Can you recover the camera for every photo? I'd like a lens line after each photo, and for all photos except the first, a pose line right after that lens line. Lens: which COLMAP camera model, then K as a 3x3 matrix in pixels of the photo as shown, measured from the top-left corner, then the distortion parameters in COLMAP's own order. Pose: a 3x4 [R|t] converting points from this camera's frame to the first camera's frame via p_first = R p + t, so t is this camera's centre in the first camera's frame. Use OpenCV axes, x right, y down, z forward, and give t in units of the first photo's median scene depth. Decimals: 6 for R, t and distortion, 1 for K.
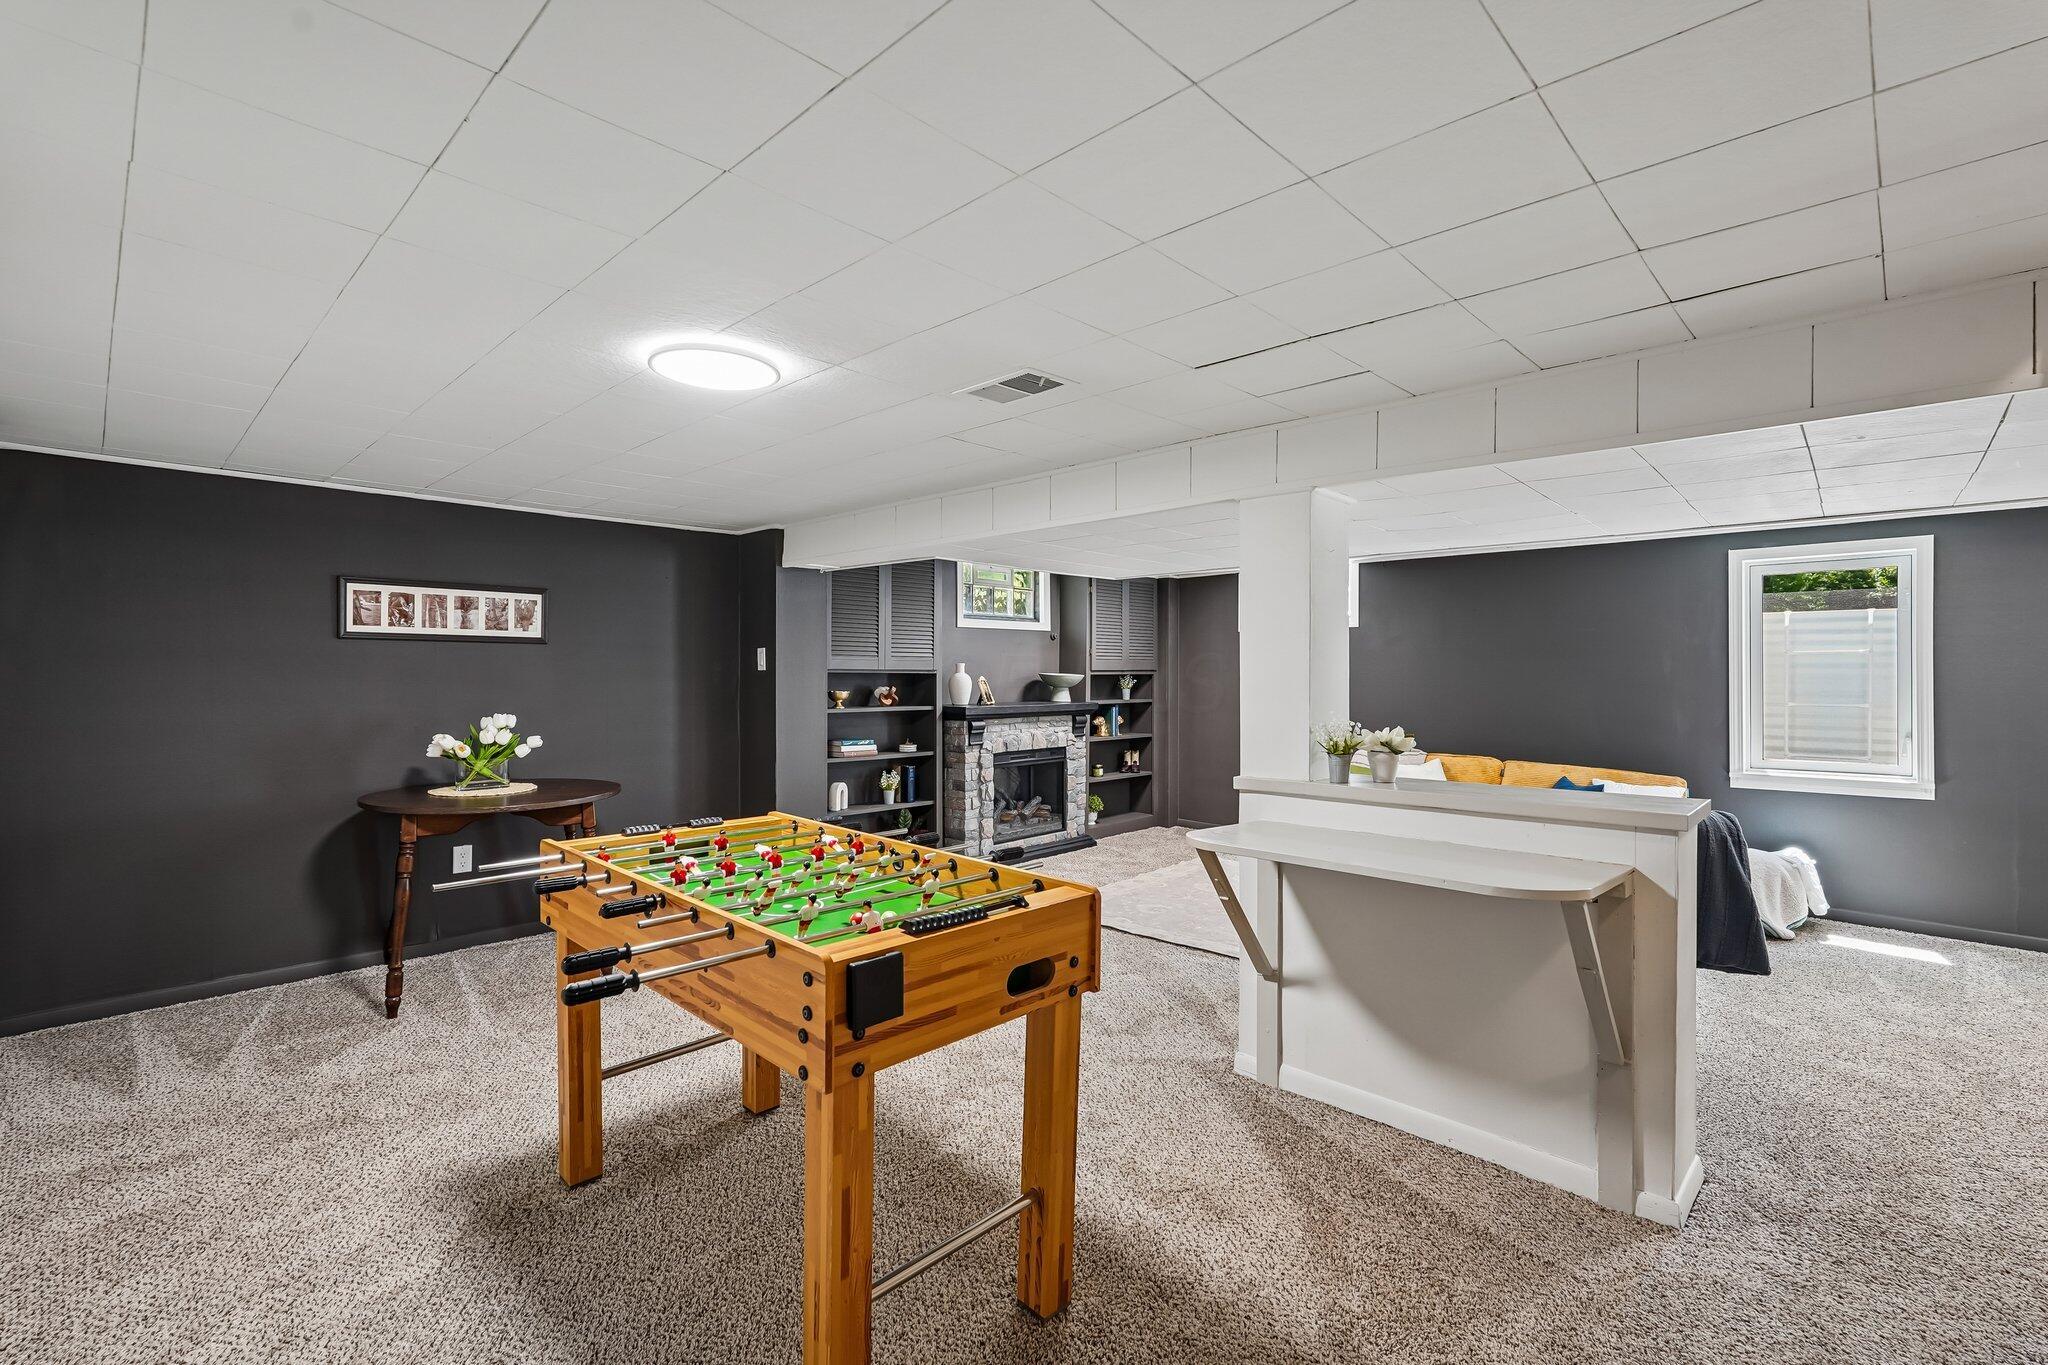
lens RADIAL K [[920.7, 0, 1025.7], [0, 920.7, 677.0], [0, 0, 1]] dist [-0.003201, 0.000719]
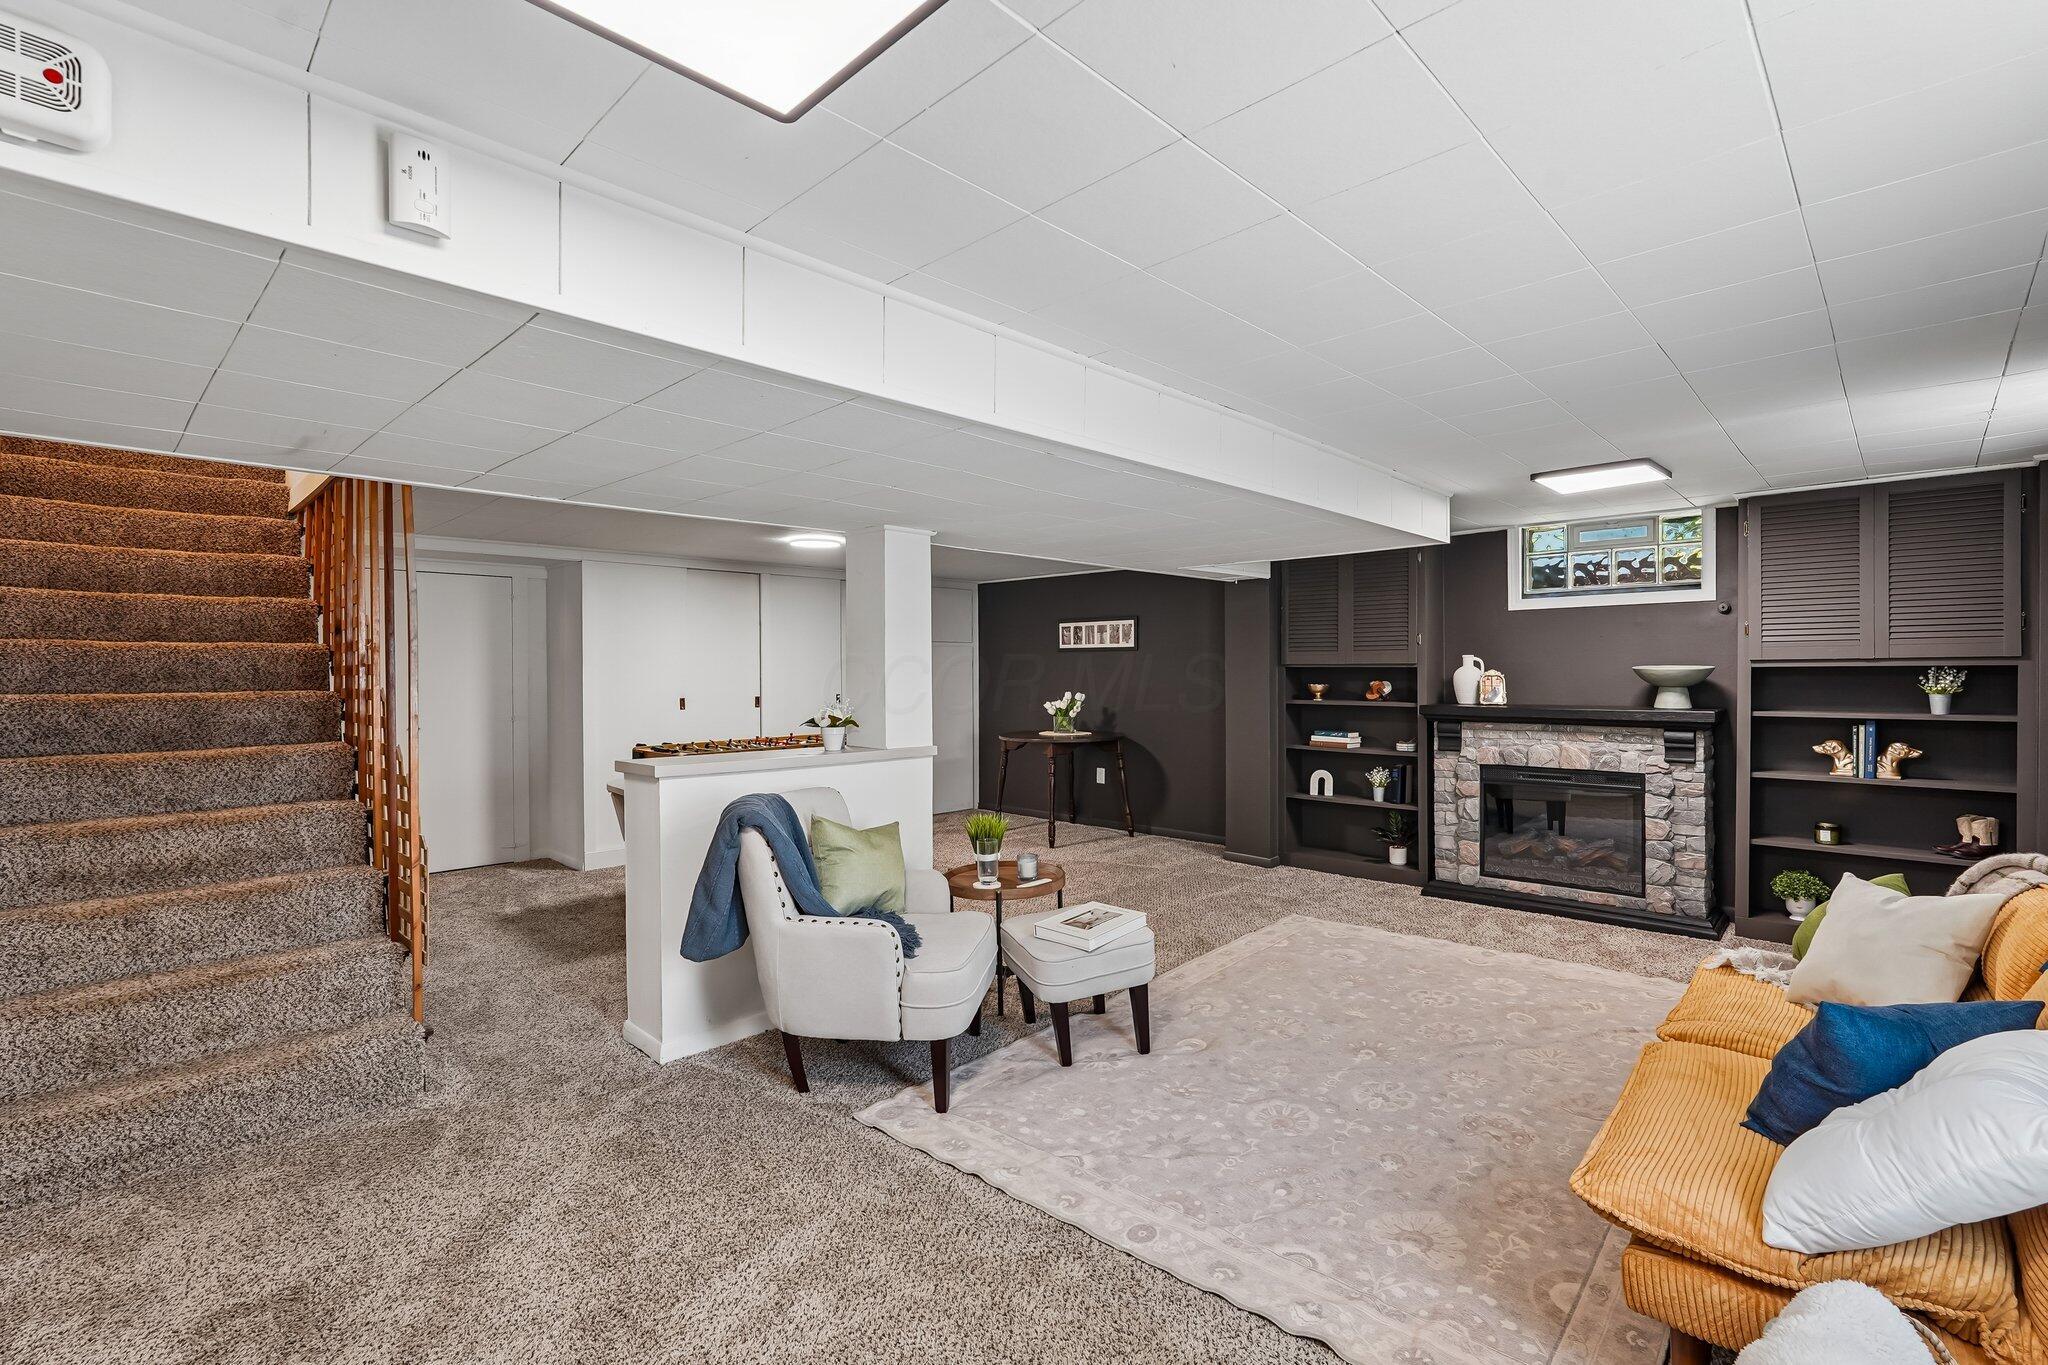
lens RADIAL K [[920.7, 0, 1026.2], [0, 920.7, 675.0], [0, 0, 1]] dist [-0.003201, 0.000719]
pose [[0.006074, 0.006288, -0.999962, 0.819074], [0.001557, 0.999979, 0.006298, -0.003084], [0.999980, -0.001595, 0.006064, 0.613059]]
